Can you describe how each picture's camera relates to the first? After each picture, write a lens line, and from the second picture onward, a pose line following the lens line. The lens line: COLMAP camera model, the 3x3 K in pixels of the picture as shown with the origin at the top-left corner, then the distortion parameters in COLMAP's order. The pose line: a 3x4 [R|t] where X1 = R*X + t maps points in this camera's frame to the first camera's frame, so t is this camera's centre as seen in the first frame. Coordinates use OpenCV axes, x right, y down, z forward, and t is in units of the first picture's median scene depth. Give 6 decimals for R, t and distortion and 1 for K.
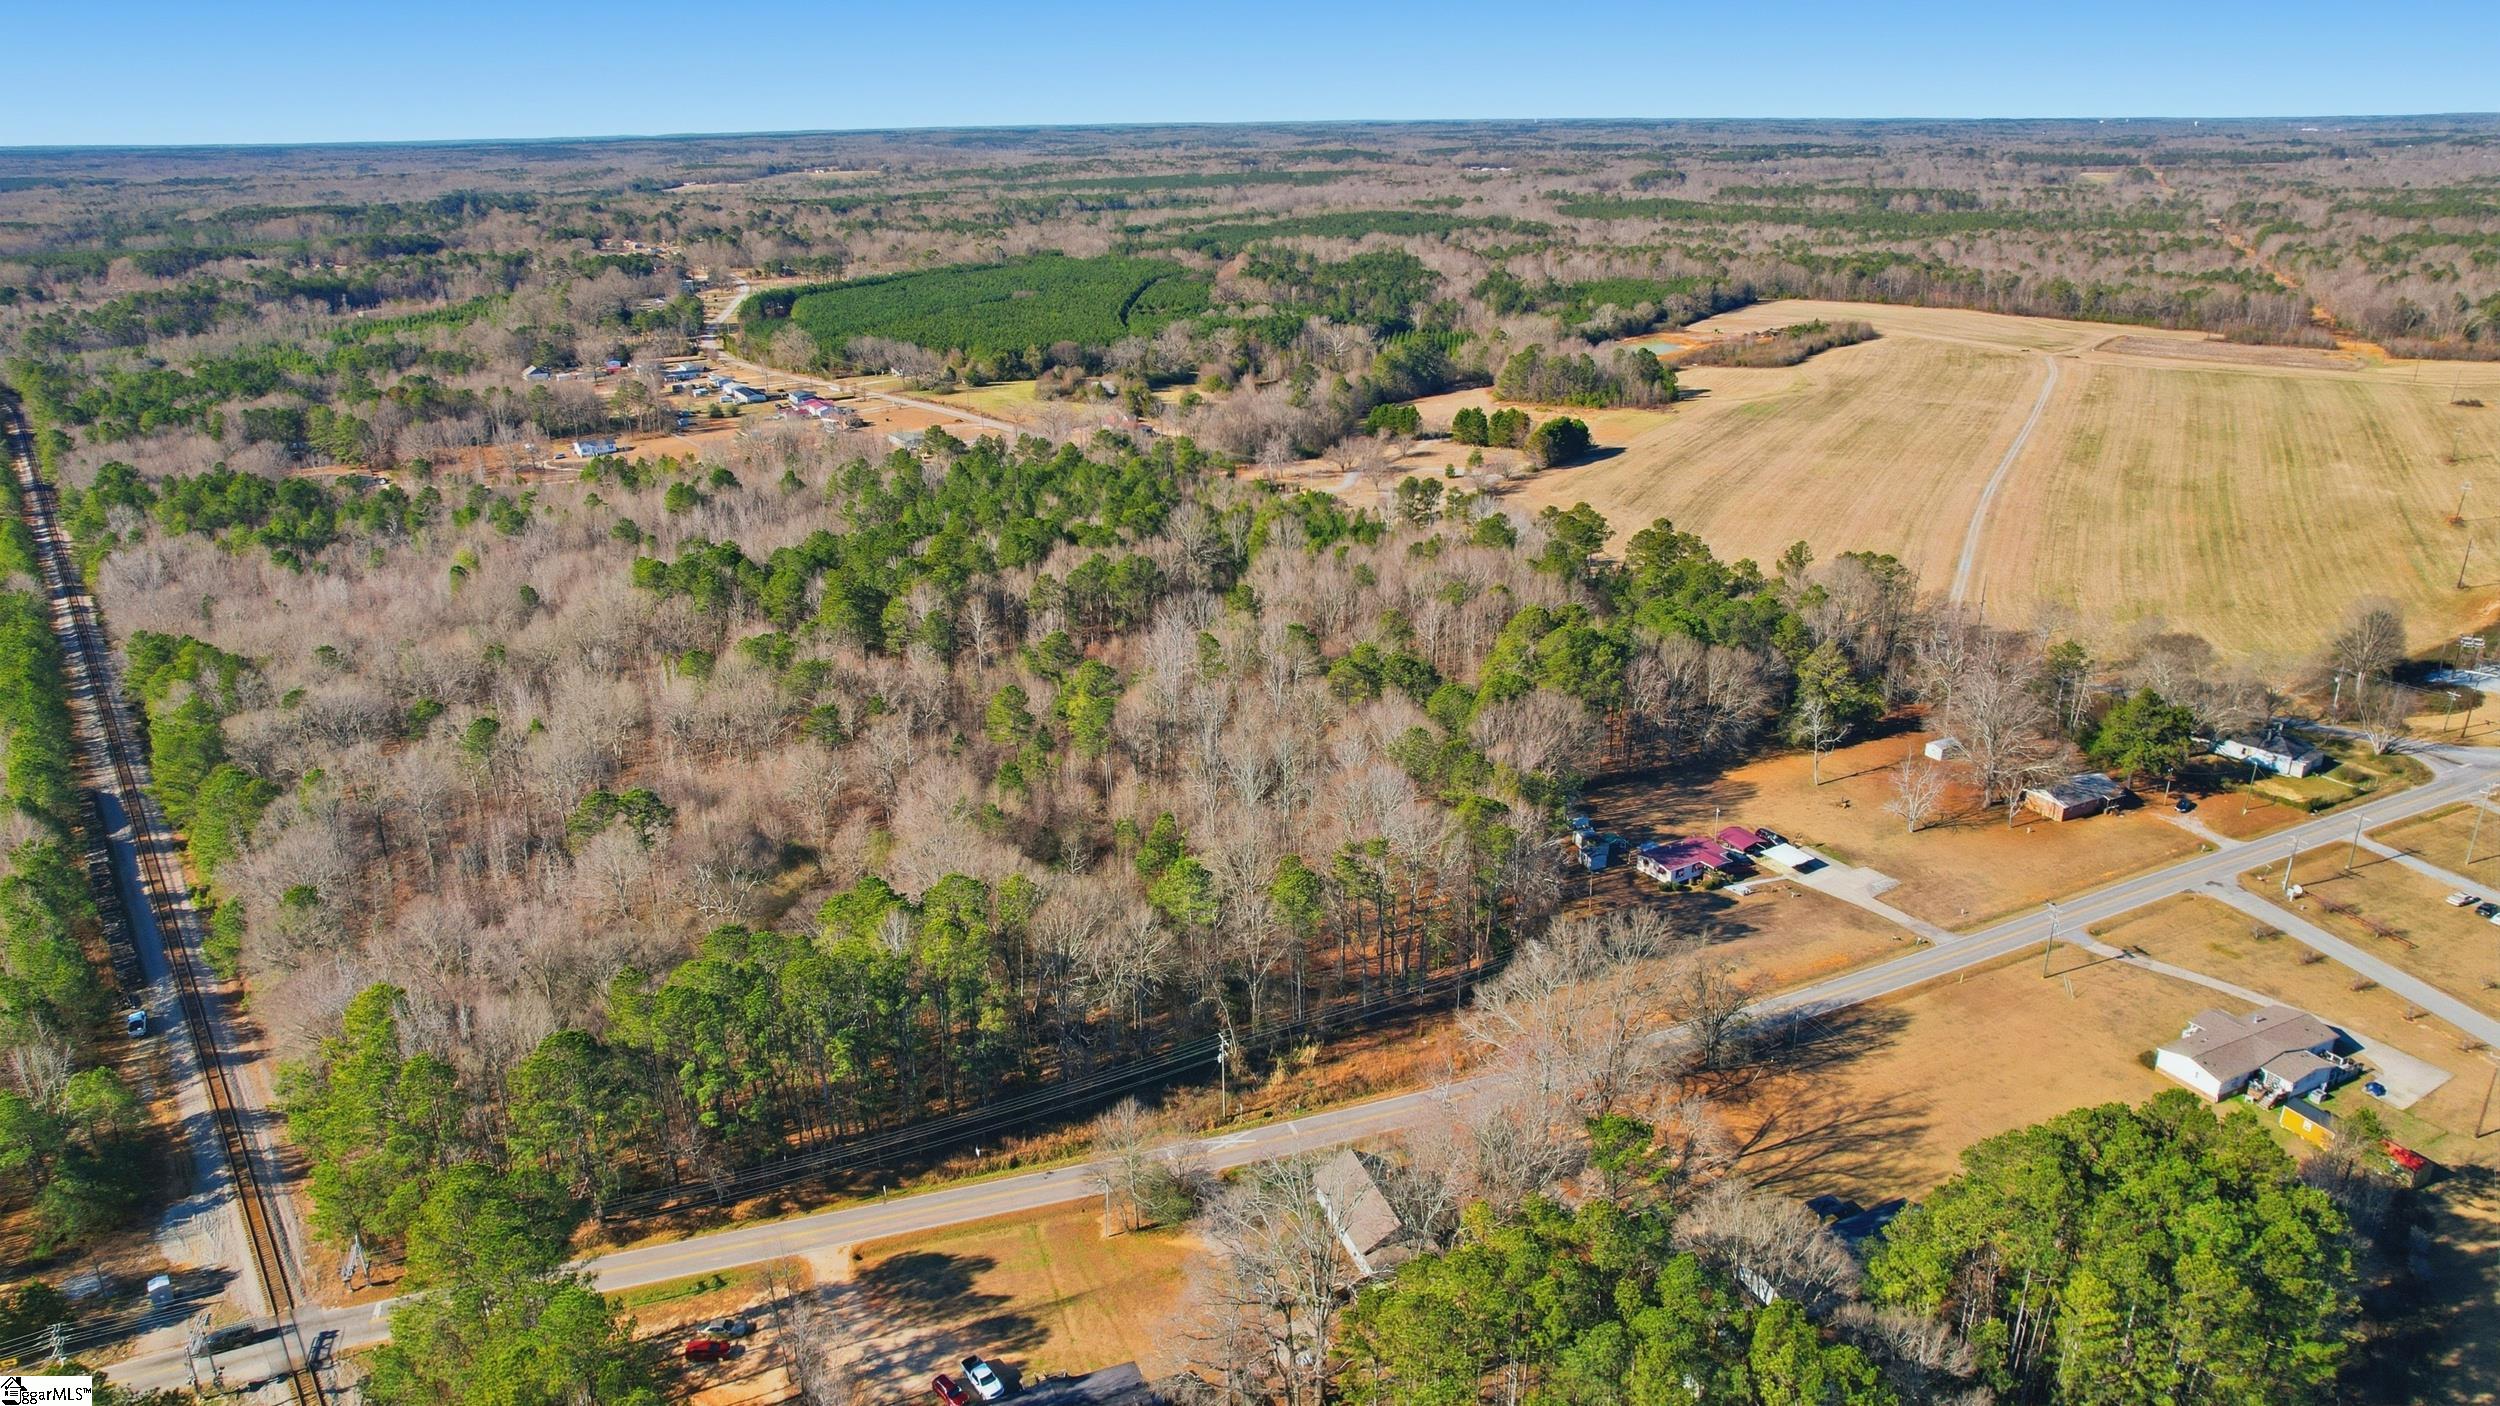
lens RADIAL K [[1600.2, 0, 1244.9], [0, 1600.2, 716.3], [0, 0, 1]] dist [-0.075753, 0.064790]
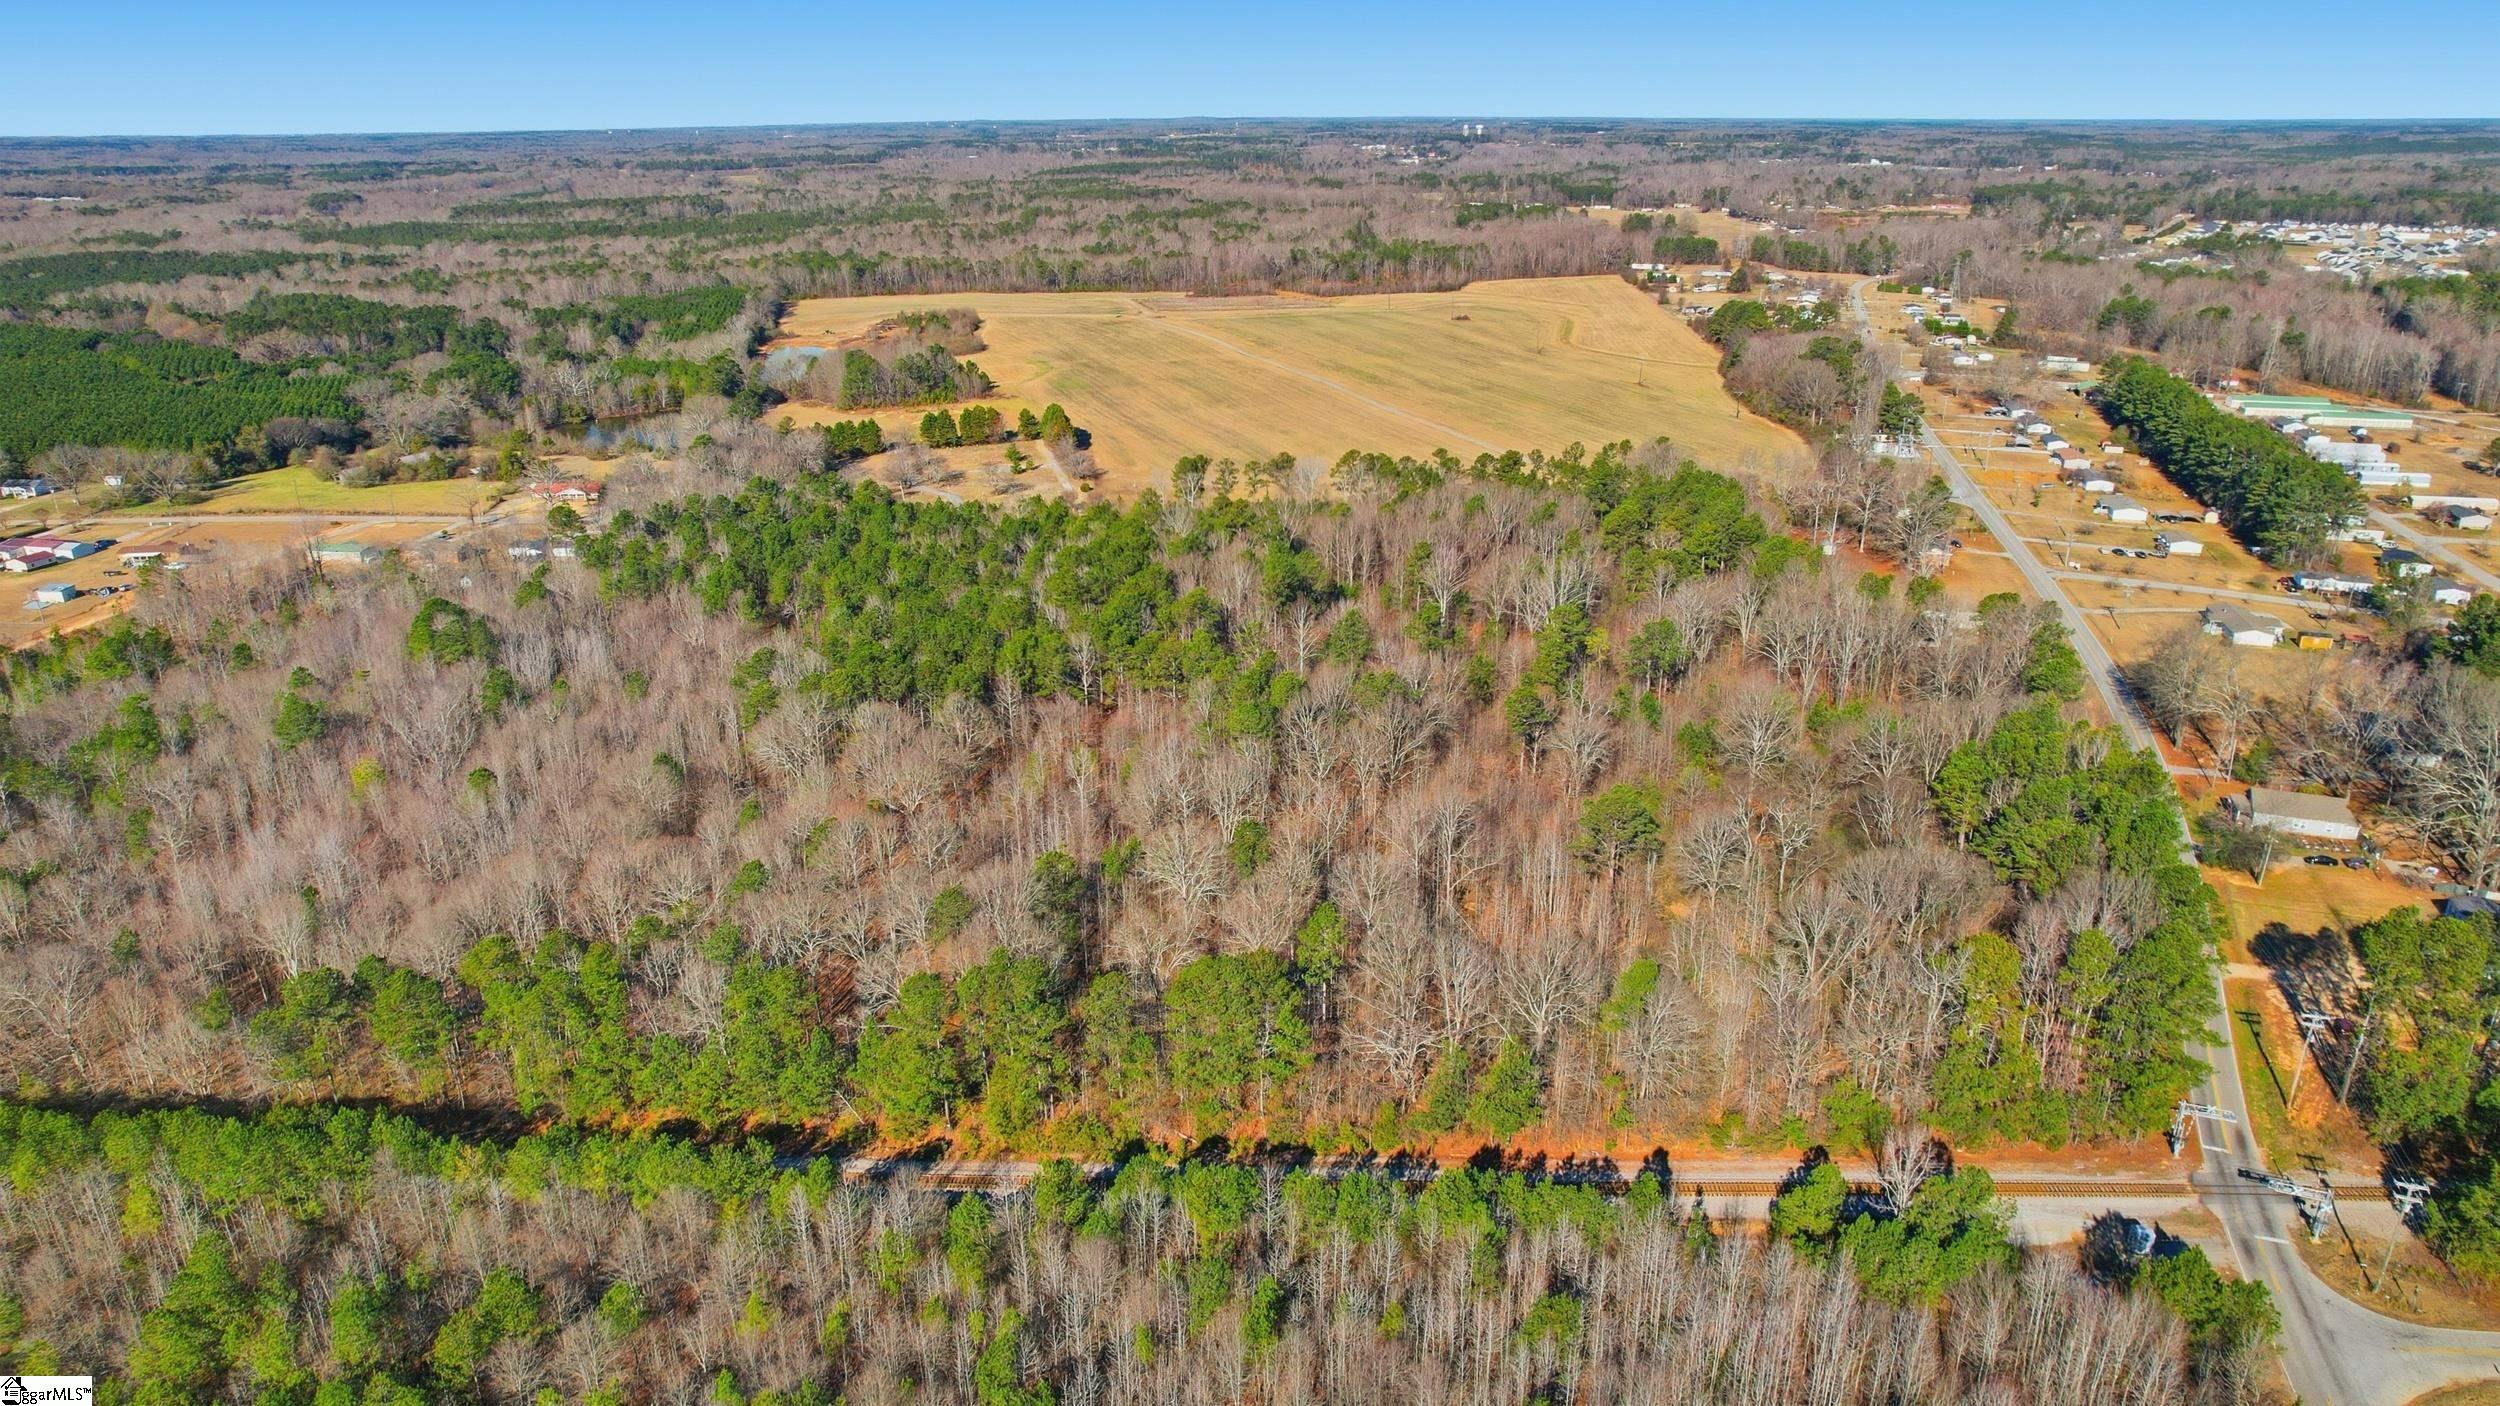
lens RADIAL K [[1600.2, 0, 1251.0], [0, 1600.2, 703.8], [0, 0, 1]] dist [-0.075753, 0.064790]
pose [[0.653275, -0.257508, 0.711984, -0.359932], [0.267318, 0.958268, 0.101309, -0.048586], [-0.708360, 0.124143, 0.694849, 0.137442]]
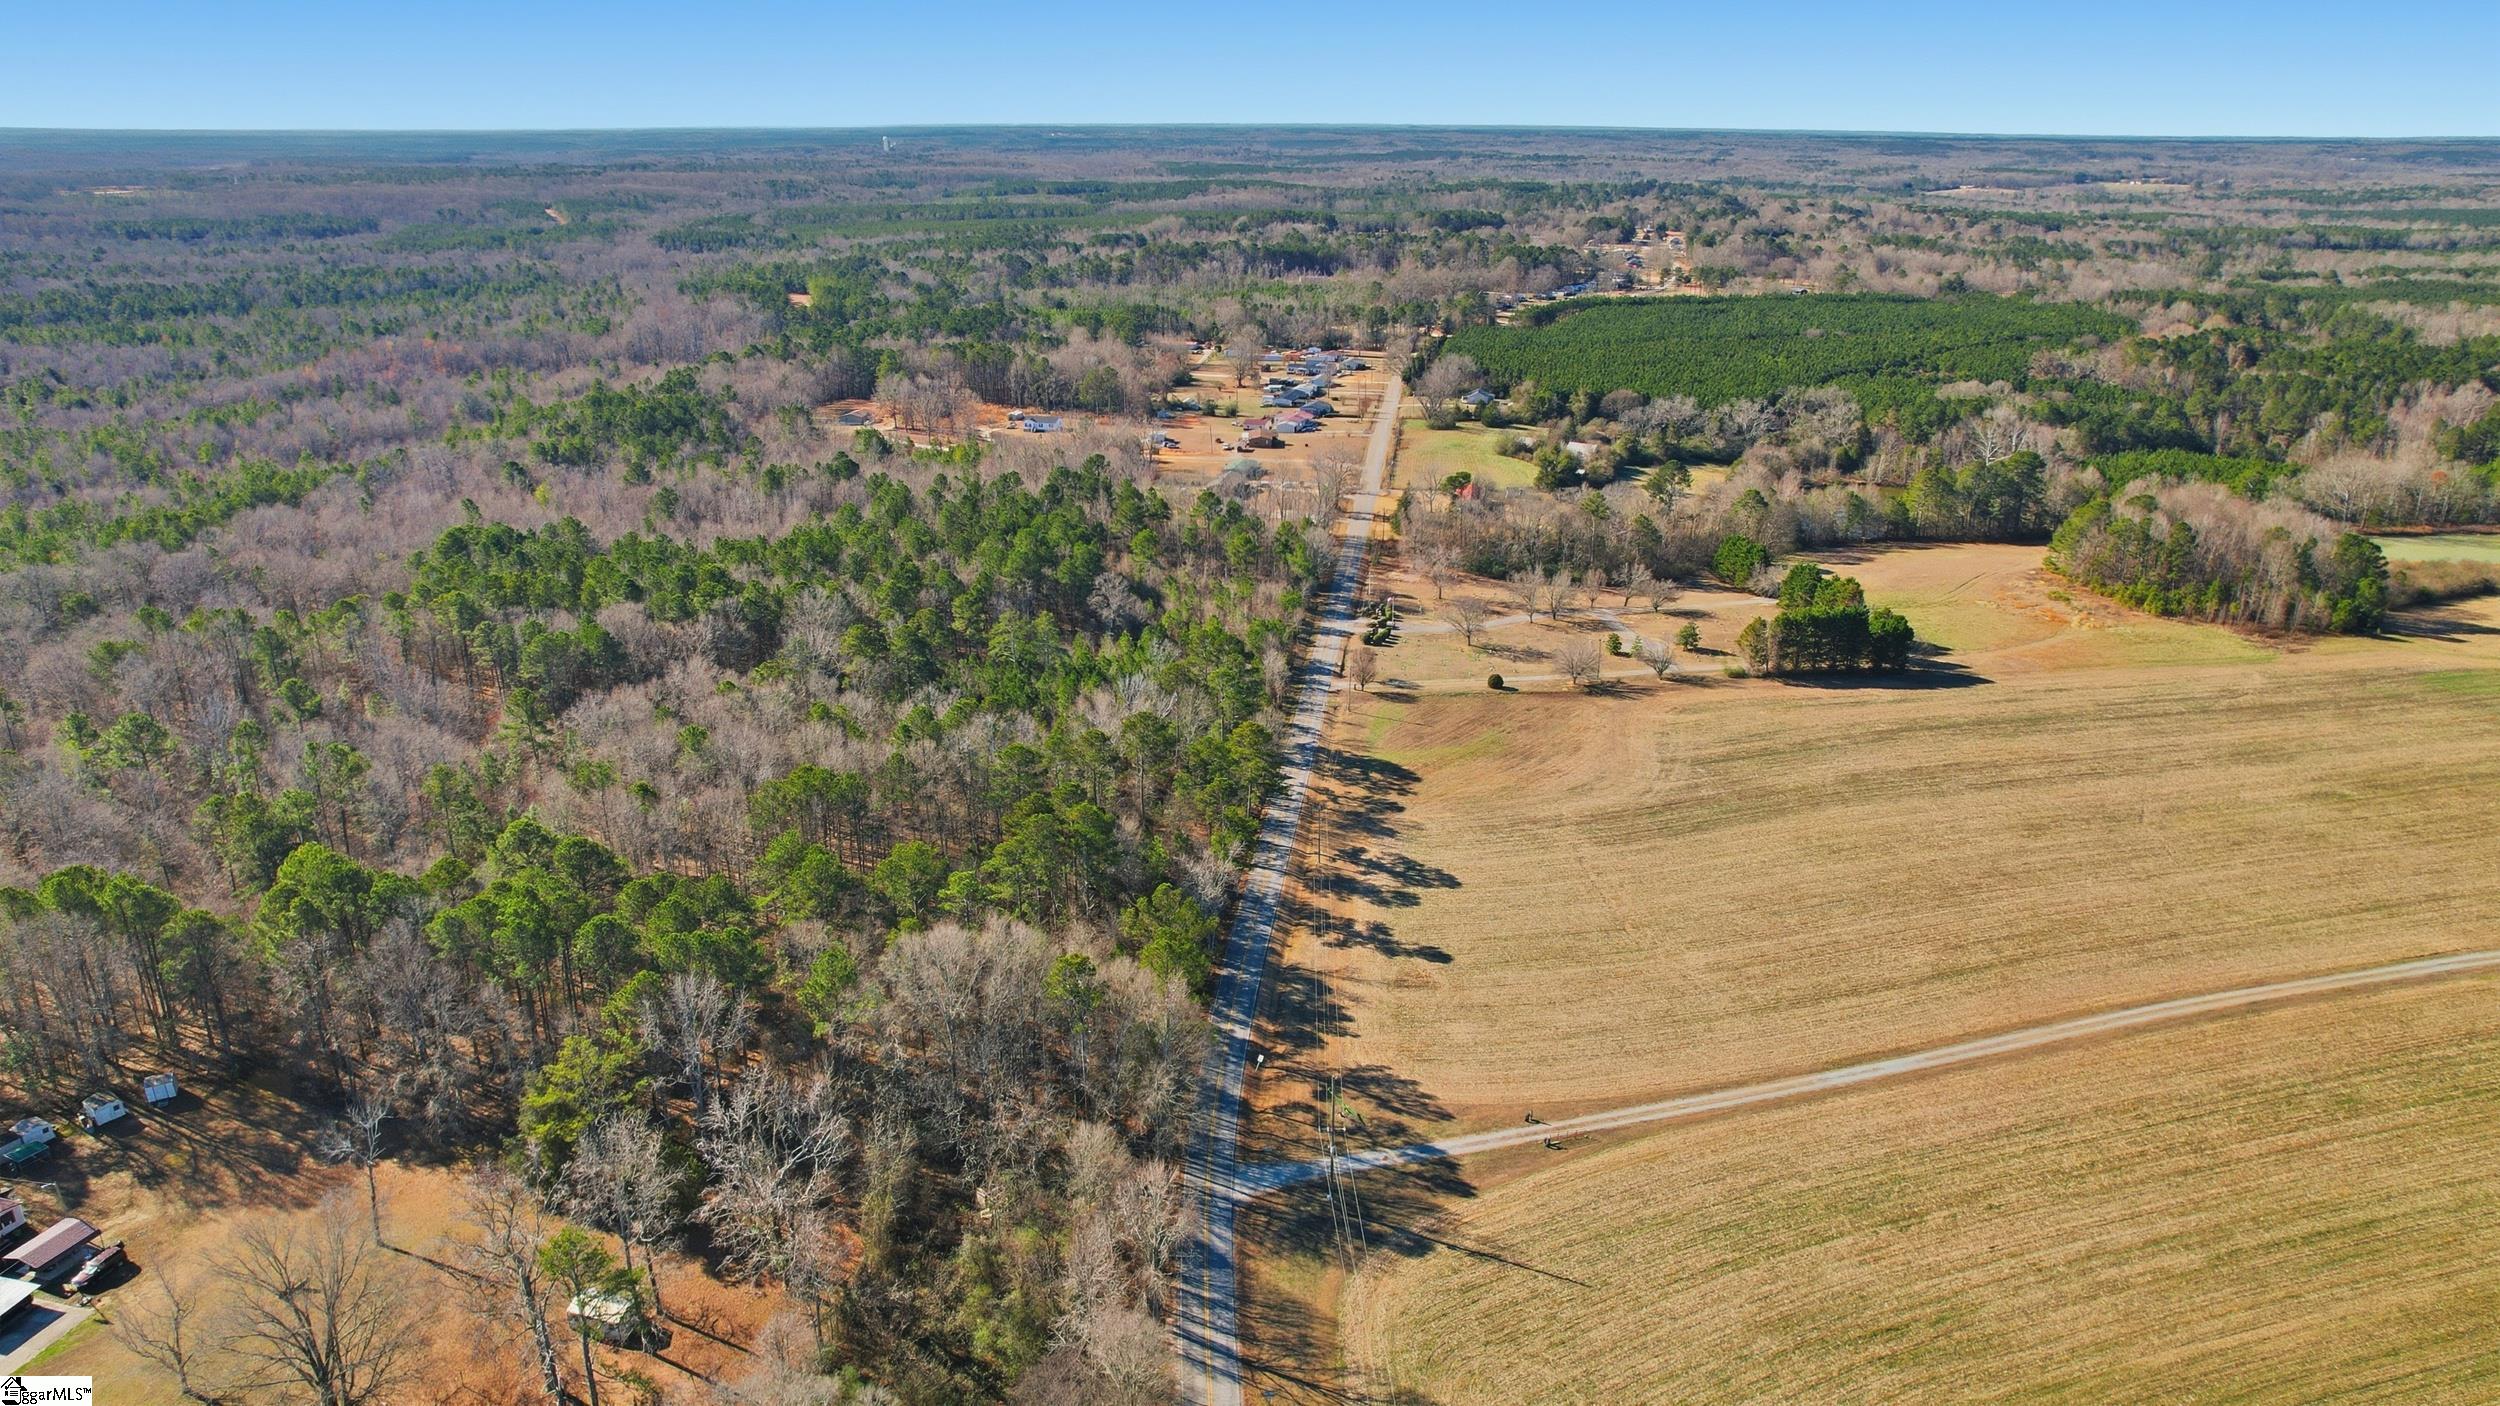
lens RADIAL K [[1600.2, 0, 1252.4], [0, 1600.2, 707.4], [0, 0, 1]] dist [-0.075753, 0.064790]
pose [[0.687208, 0.267908, -0.675255, 0.327715], [-0.269405, 0.957219, 0.105604, -0.106256], [0.674660, 0.109345, 0.729985, 0.271589]]
